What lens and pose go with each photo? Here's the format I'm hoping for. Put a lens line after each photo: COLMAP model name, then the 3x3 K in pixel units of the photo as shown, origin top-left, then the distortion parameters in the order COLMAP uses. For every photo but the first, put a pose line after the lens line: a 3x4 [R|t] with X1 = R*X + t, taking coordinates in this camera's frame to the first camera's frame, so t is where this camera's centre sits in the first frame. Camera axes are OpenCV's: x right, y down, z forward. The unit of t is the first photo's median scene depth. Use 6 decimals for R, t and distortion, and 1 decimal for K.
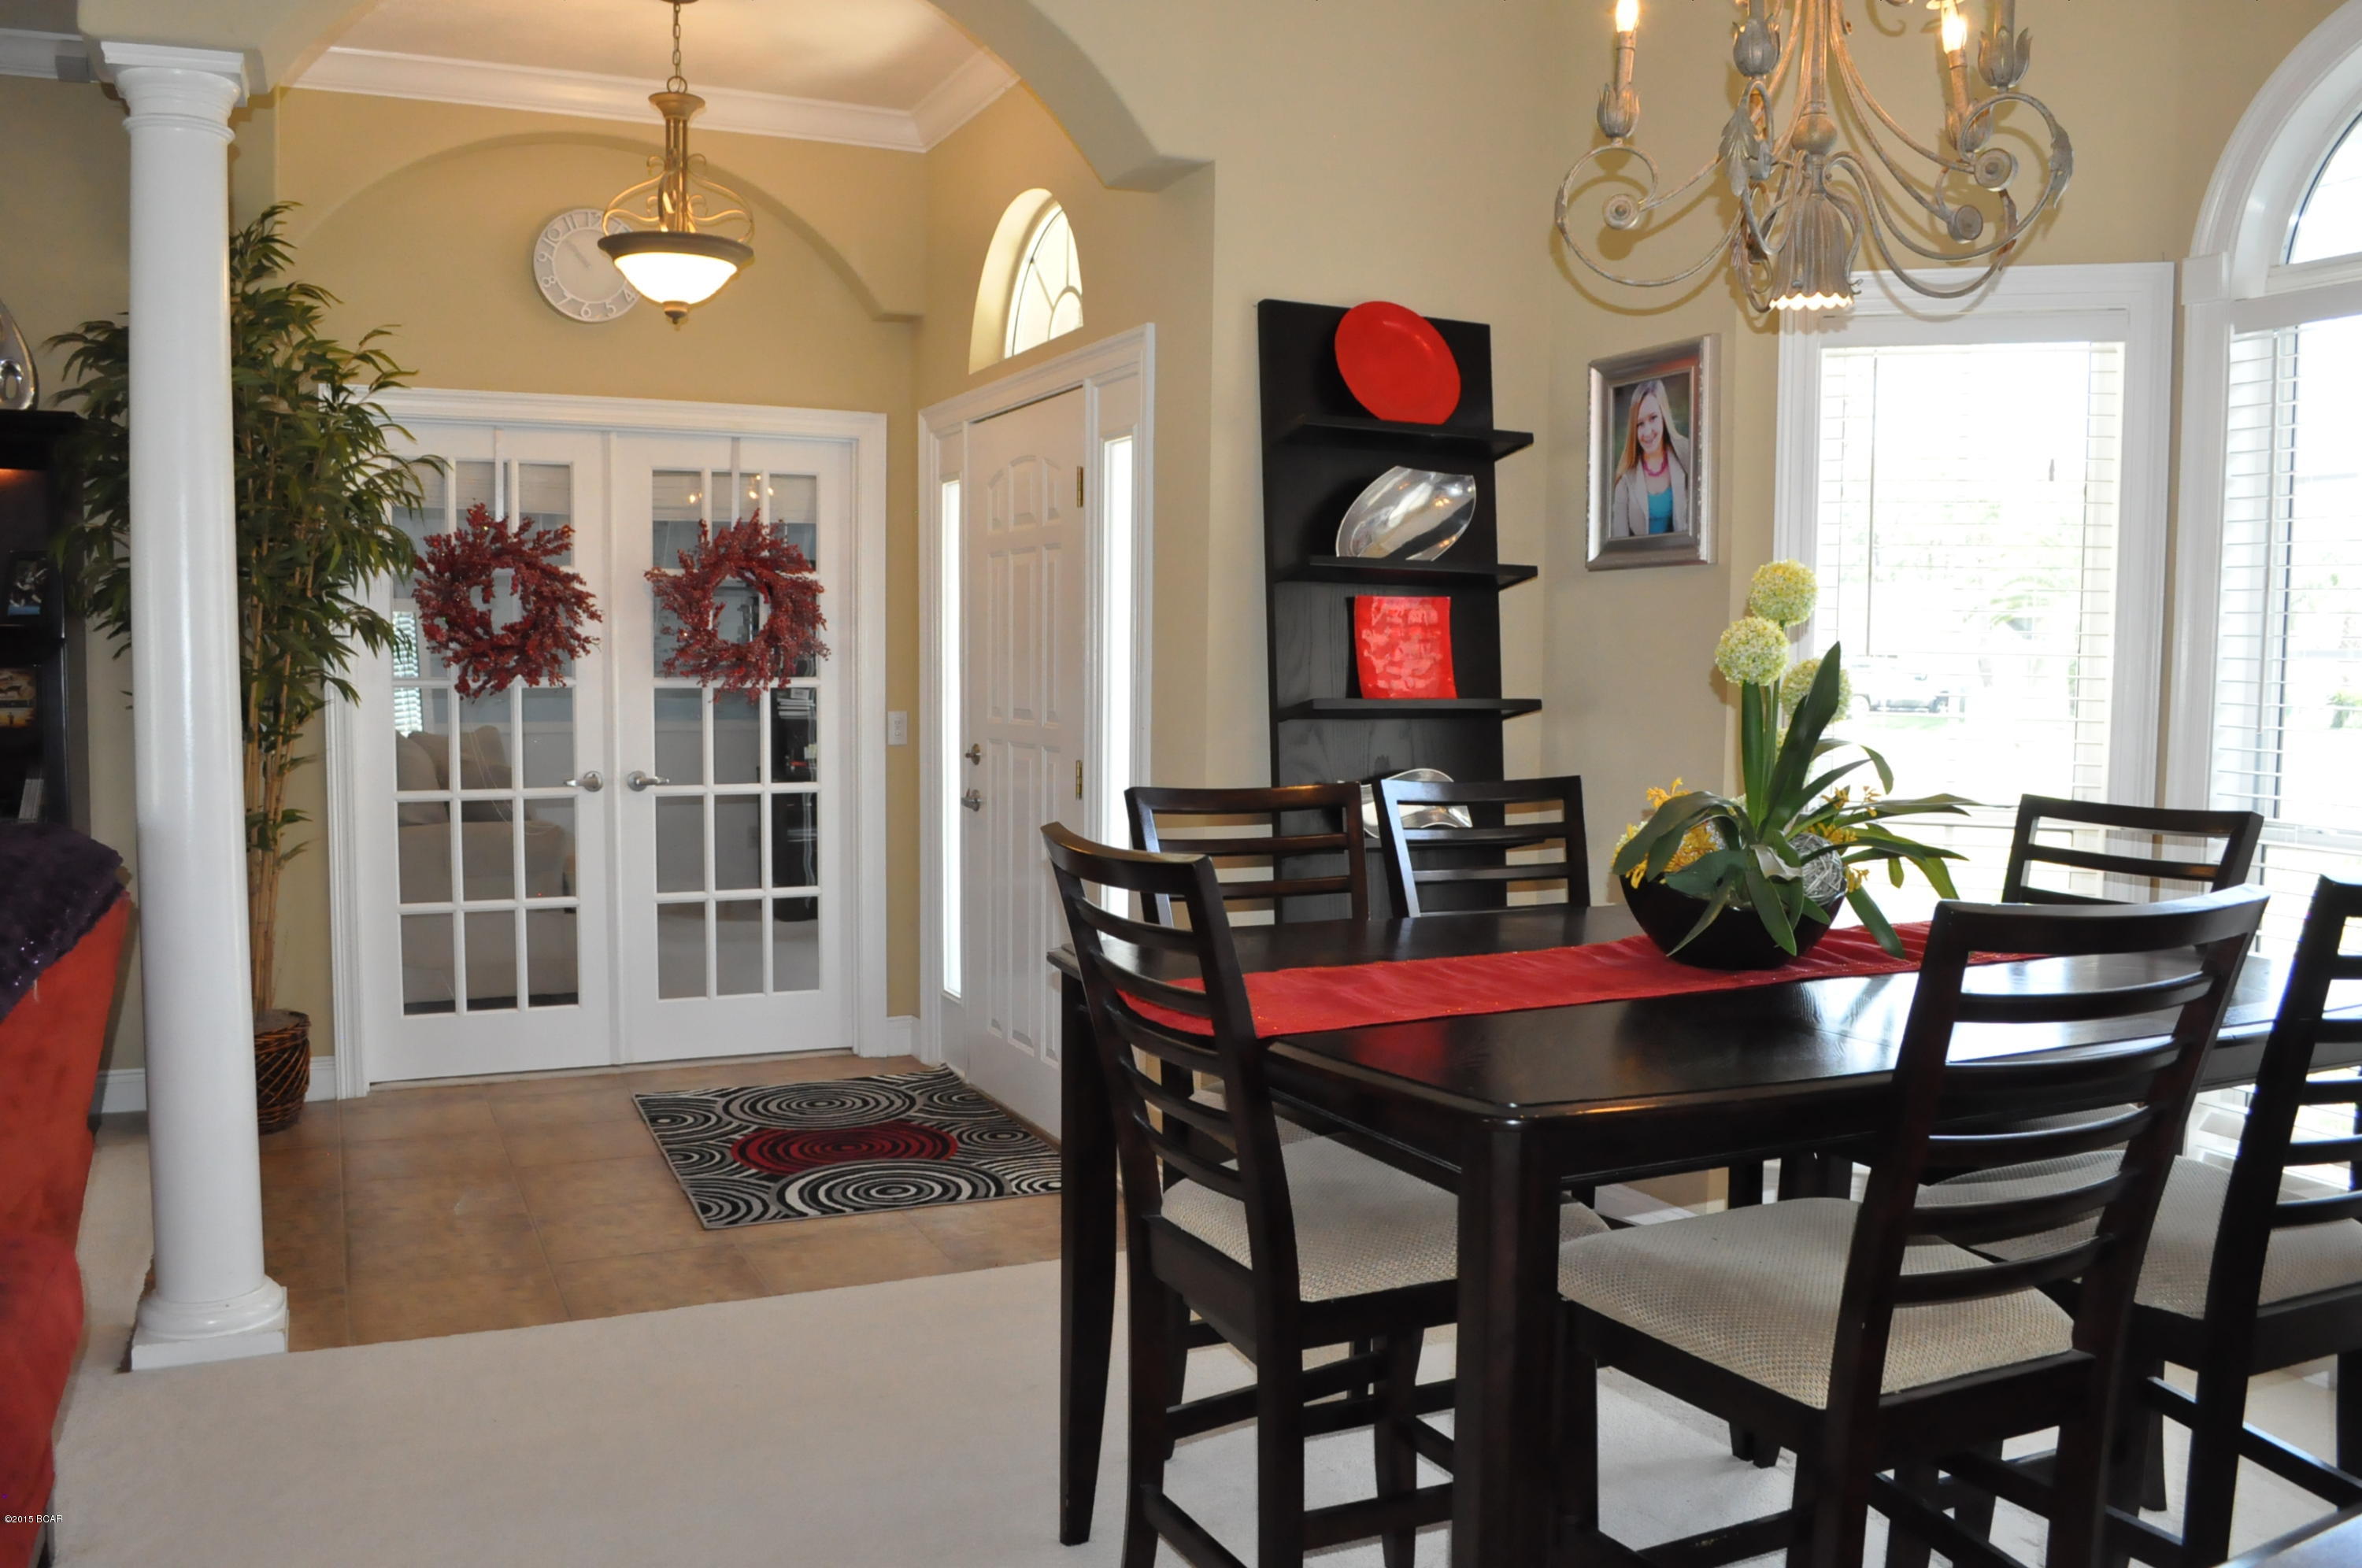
lens RADIAL K [[1903.8, 0, 1181.0], [0, 1903.8, 784.0], [0, 0, 1]] dist [0.005806, 0.001766]
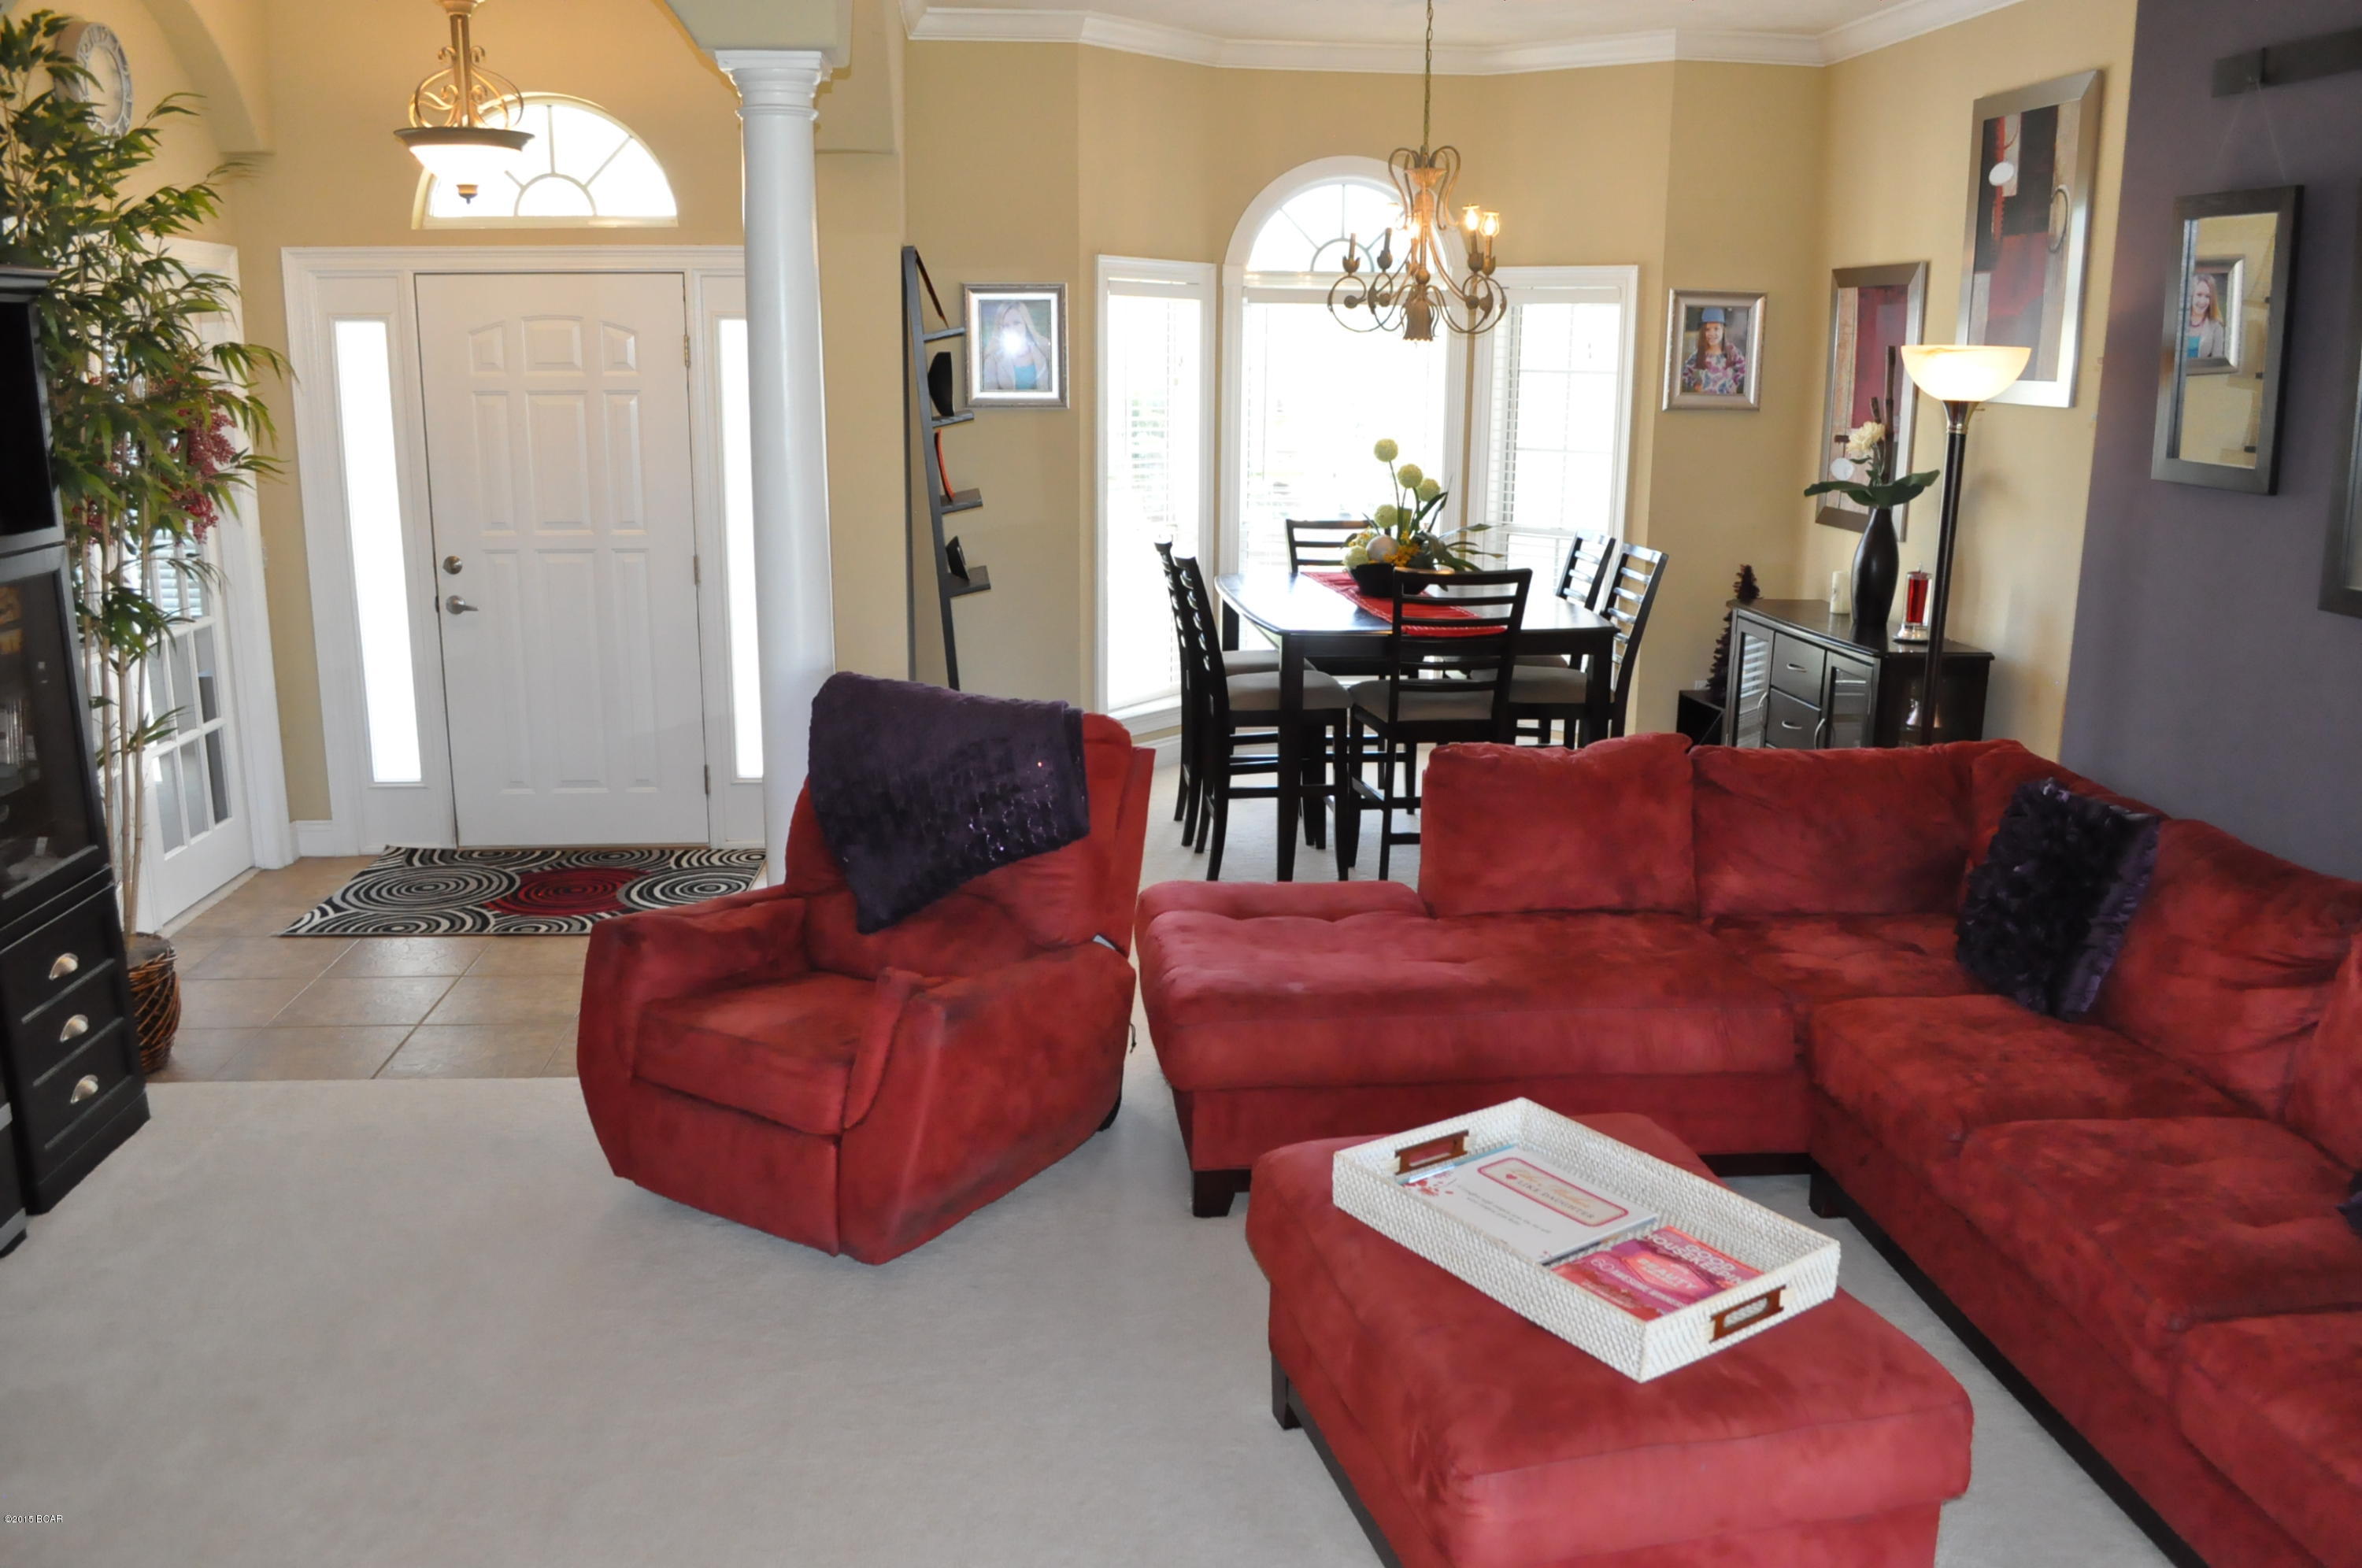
lens RADIAL K [[1903.8, 0, 1181.0], [0, 1903.8, 784.0], [0, 0, 1]] dist [0.005806, 0.001766]
pose [[0.340795, -0.220481, 0.913919, -1.203653], [0.063745, 0.975293, 0.211518, -0.119775], [-0.937974, -0.013826, 0.346429, 0.201938]]
